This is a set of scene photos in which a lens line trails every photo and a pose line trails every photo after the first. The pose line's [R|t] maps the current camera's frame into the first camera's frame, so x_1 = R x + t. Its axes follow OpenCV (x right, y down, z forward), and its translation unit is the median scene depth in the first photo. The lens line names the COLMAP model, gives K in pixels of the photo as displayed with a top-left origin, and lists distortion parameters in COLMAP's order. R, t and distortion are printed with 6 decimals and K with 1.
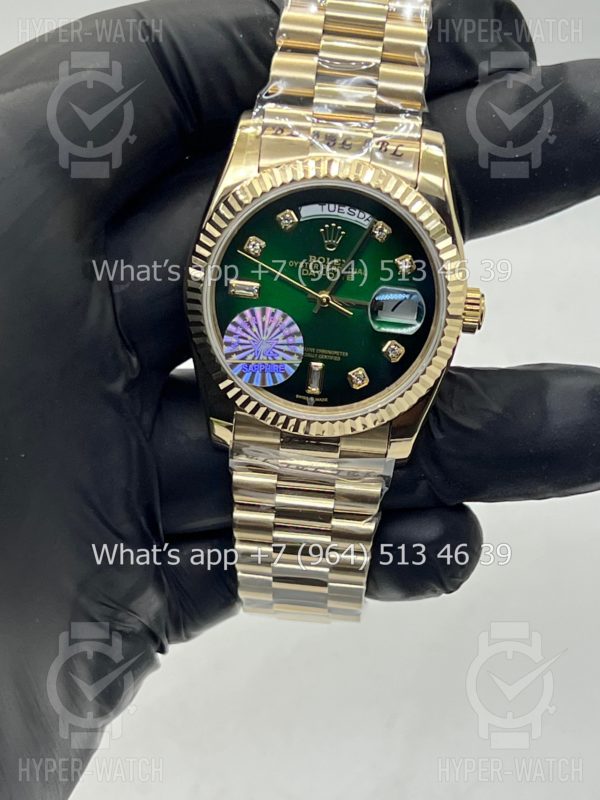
lens RADIAL K [[1797.1, 0, 300.0], [0, 1797.1, 400.0], [0, 0, 1]] dist [0.232882, 0.152326]
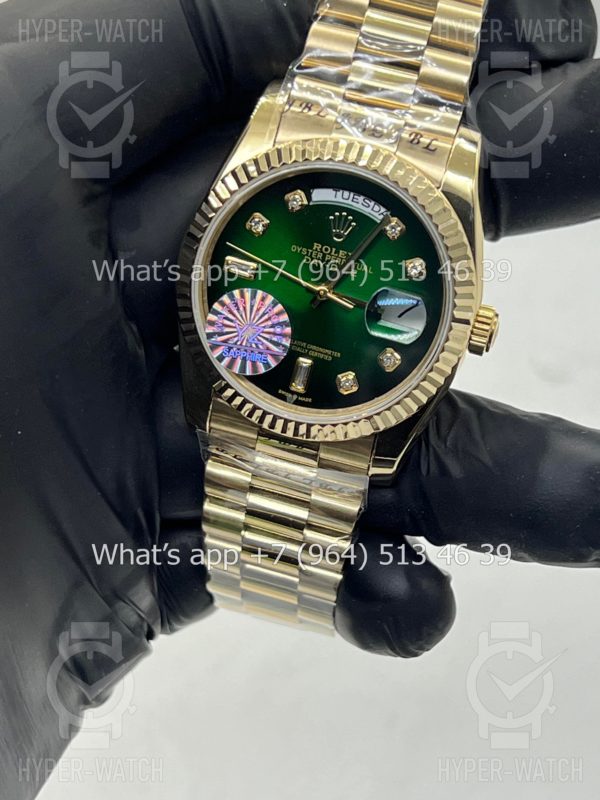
lens RADIAL K [[1797.1, 0, 300.0], [0, 1797.1, 400.0], [0, 0, 1]] dist [0.232882, 0.152326]
pose [[0.980274, 0.161545, -0.113866, 0.116139], [-0.162579, 0.986696, 0.000213, 0.000350], [0.112385, 0.018303, 0.993496, 0.081999]]
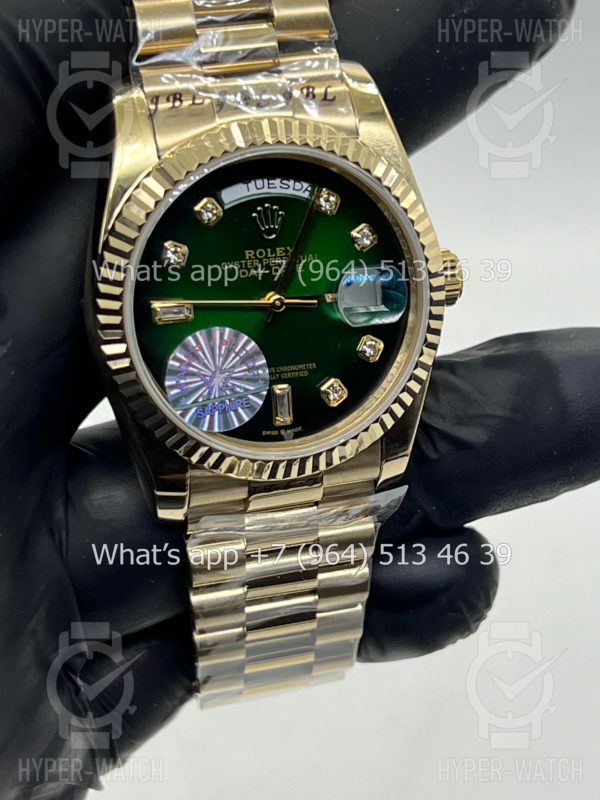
lens RADIAL K [[1797.1, 0, 300.0], [0, 1797.1, 400.0], [0, 0, 1]] dist [0.232882, 0.152326]
pose [[0.939992, -0.228583, 0.253309, -0.181332], [0.226816, 0.973251, 0.036569, -0.041028], [-0.254892, 0.023080, 0.966694, 0.252979]]
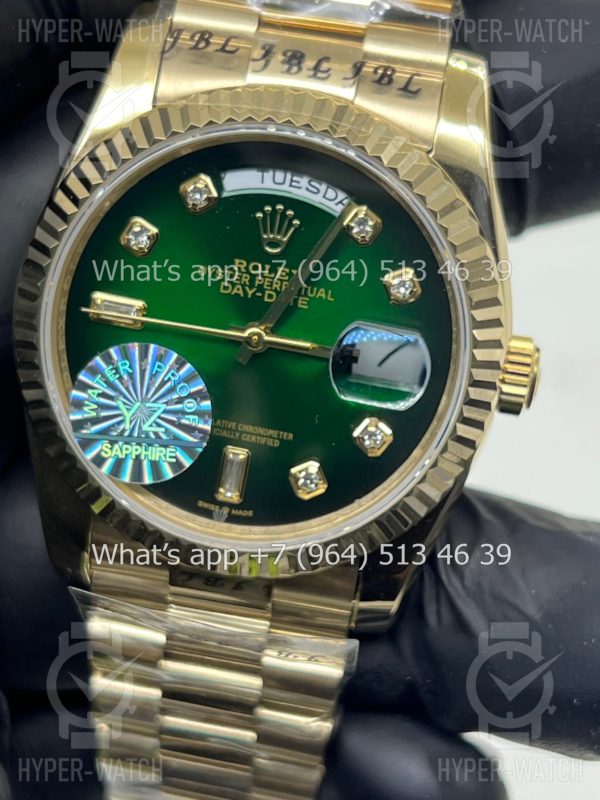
lens RADIAL K [[1797.1, 0, 300.0], [0, 1797.1, 400.0], [0, 0, 1]] dist [0.232882, 0.152326]
pose [[0.996604, 0.068212, -0.046116, 0.054735], [-0.069205, 0.997396, -0.020296, -0.025833], [0.044612, 0.023418, 0.998730, 0.435361]]
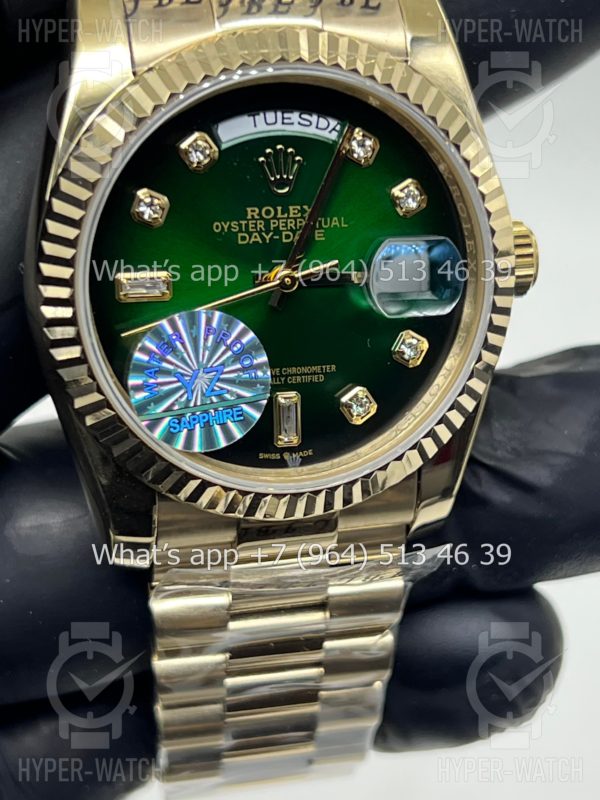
lens RADIAL K [[1797.1, 0, 300.0], [0, 1797.1, 400.0], [0, 0, 1]] dist [0.232882, 0.152326]
pose [[0.952804, -0.183603, 0.241773, -0.126197], [0.180977, 0.982926, 0.033224, -0.036712], [-0.243745, 0.012099, 0.969764, 0.447975]]
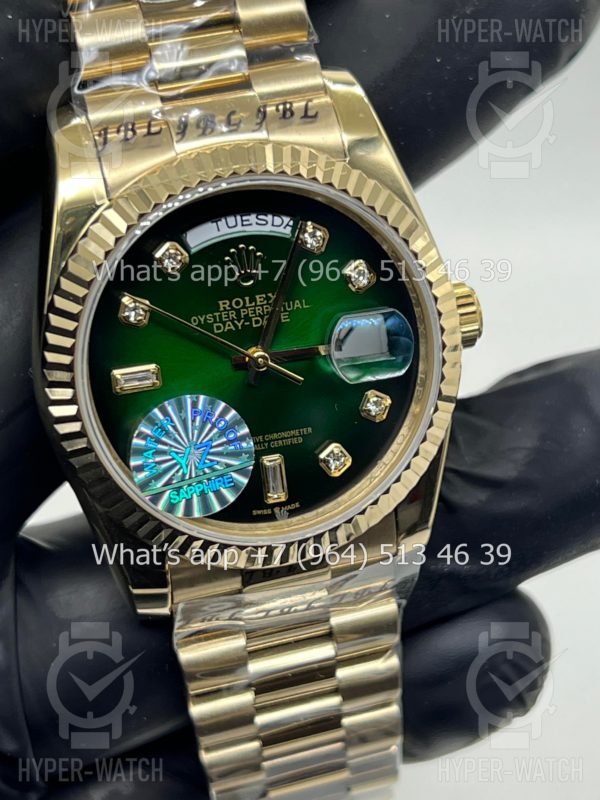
lens RADIAL K [[1797.1, 0, 300.0], [0, 1797.1, 400.0], [0, 0, 1]] dist [0.232882, 0.152326]
pose [[0.937663, -0.281451, 0.203897, -0.109326], [0.280457, 0.959251, 0.034371, -0.060089], [-0.205262, 0.024956, 0.978389, 0.359105]]
